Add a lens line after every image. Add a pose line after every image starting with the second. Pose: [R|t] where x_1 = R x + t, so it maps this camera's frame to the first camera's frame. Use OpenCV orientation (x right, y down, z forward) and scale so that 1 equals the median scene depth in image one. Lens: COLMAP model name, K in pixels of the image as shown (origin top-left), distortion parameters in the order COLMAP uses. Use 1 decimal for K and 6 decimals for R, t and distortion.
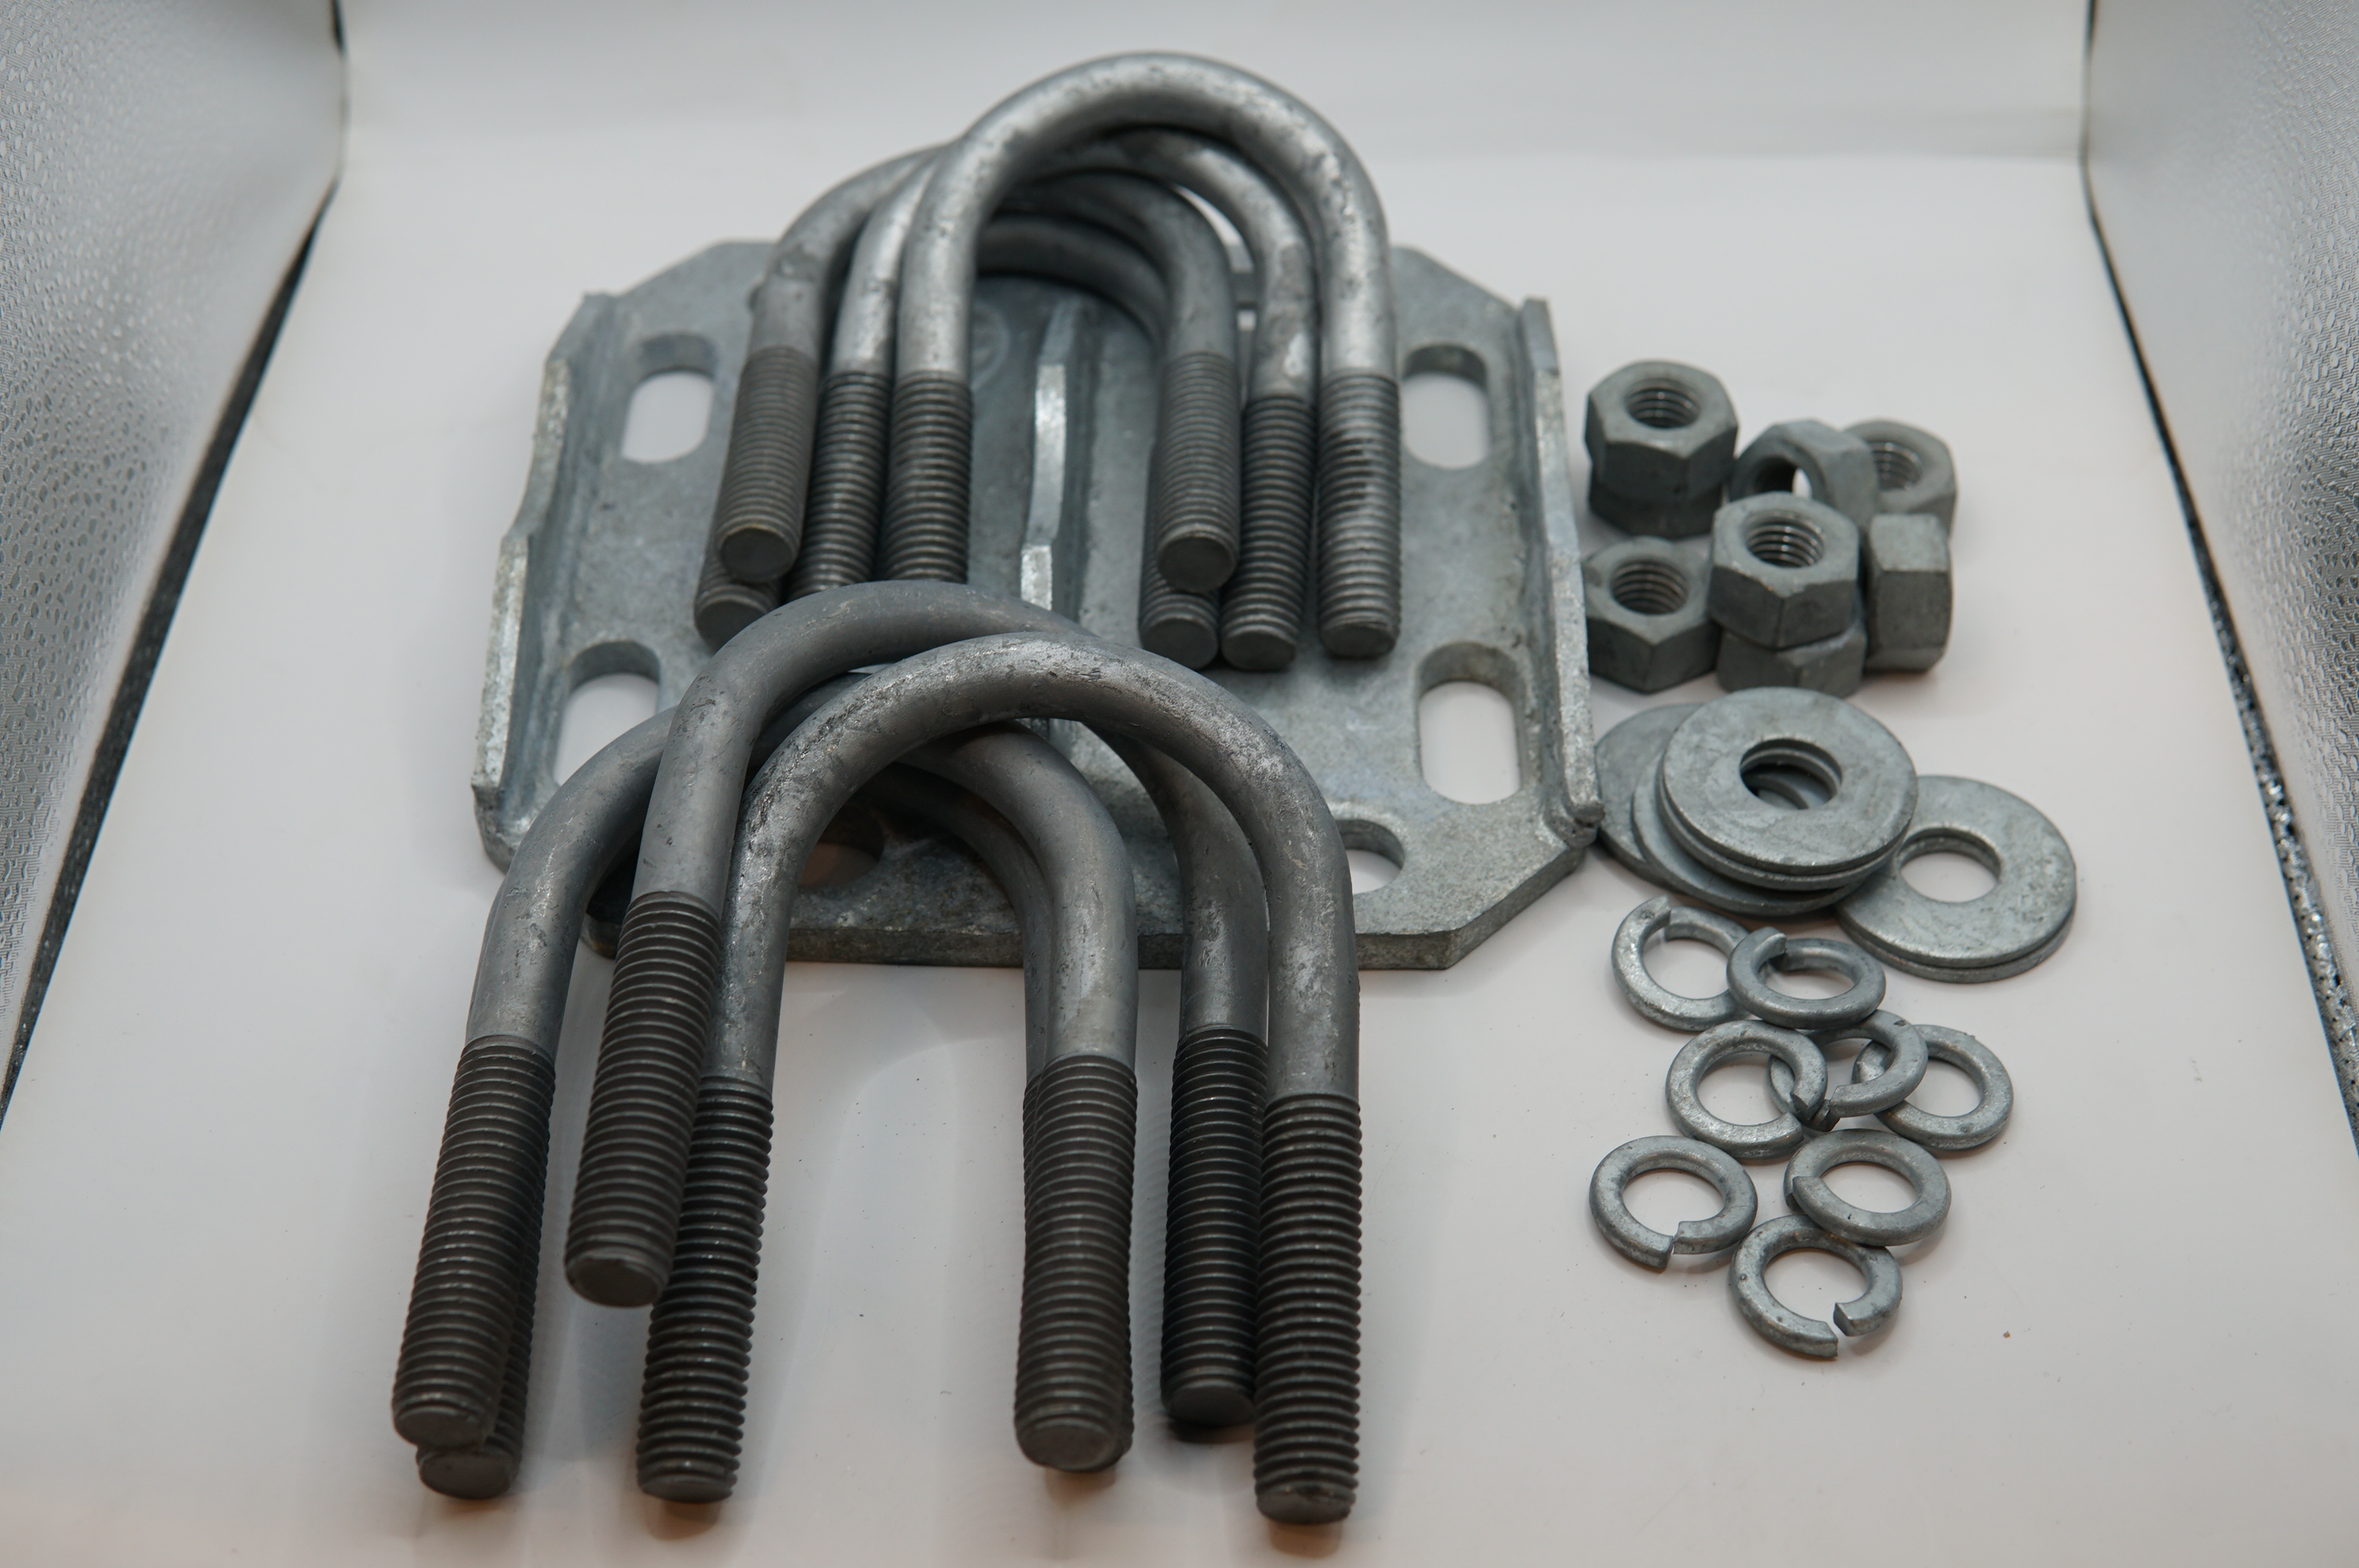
lens RADIAL K [[3043.9, 0, 1179.5], [0, 3043.9, 784.0], [0, 0, 1]] dist [-0.006481, -0.009227]
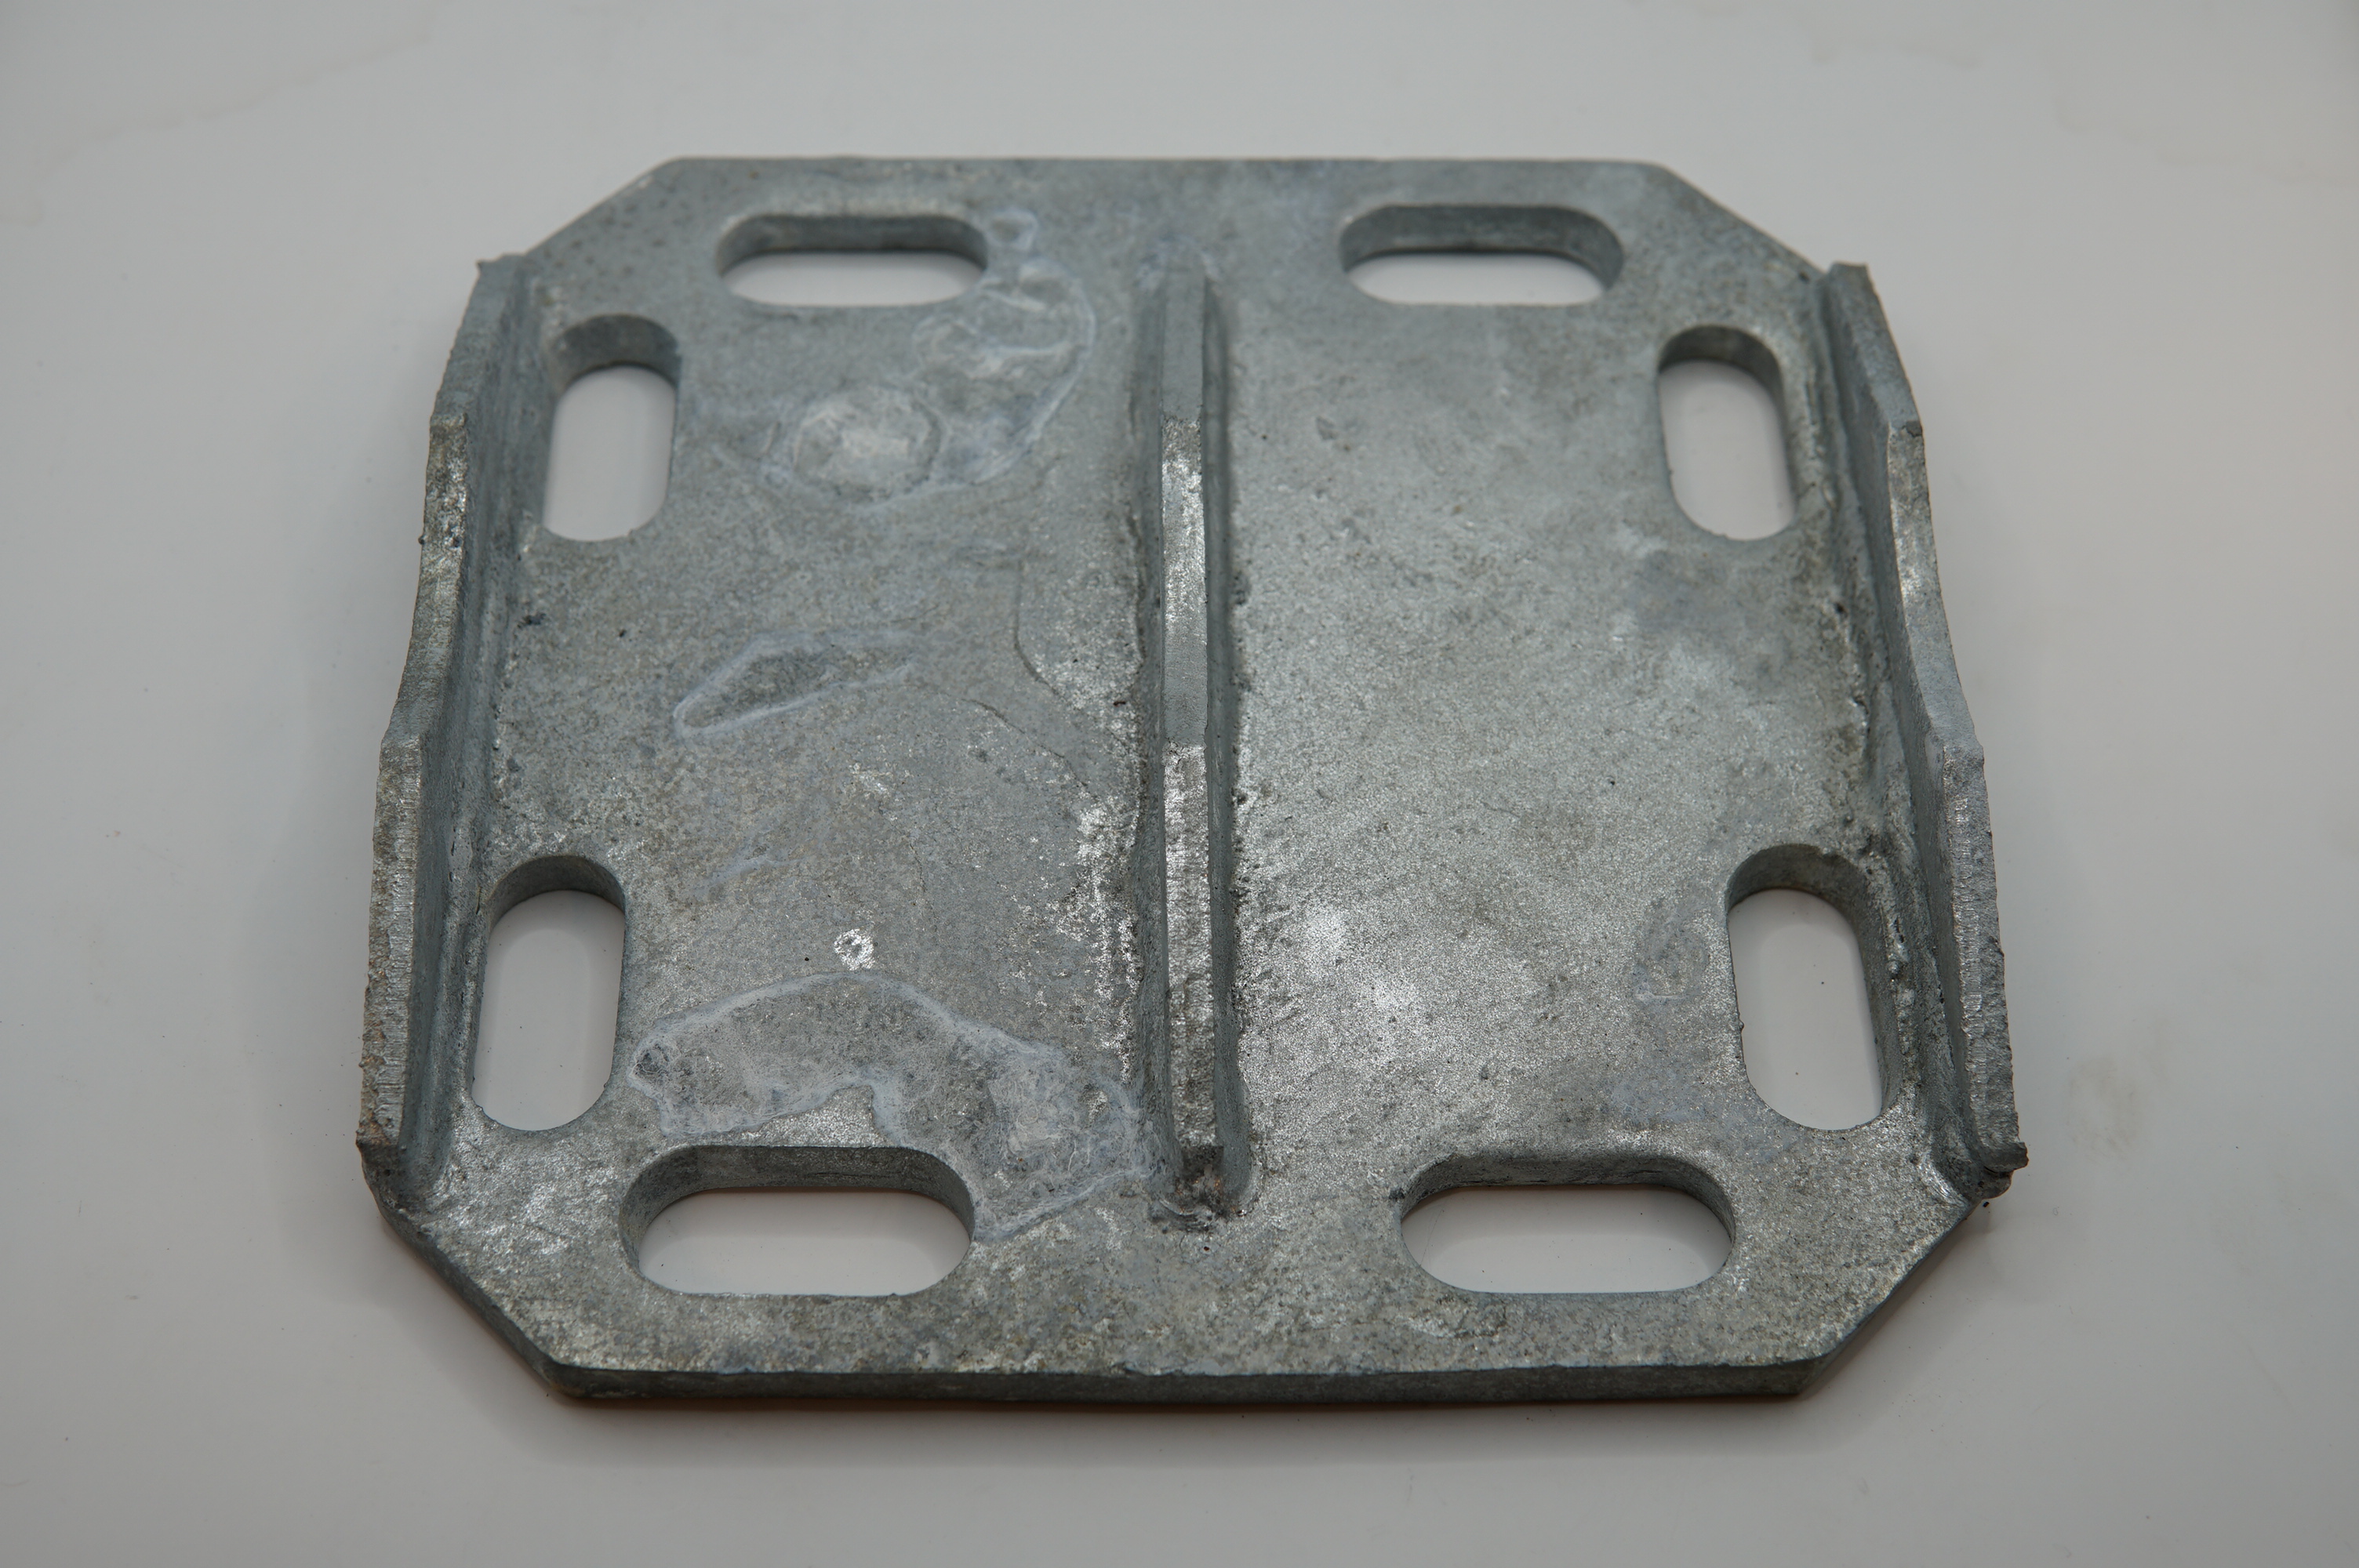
lens RADIAL K [[3124.5, 0, 1179.5], [0, 3124.5, 784.0], [0, 0, 1]] dist [-0.064255, -0.003689]
pose [[0.999460, -0.013202, 0.030101, -0.066427], [0.008067, 0.986305, 0.164732, -0.178308], [-0.031864, -0.164401, 0.985879, 0.309812]]
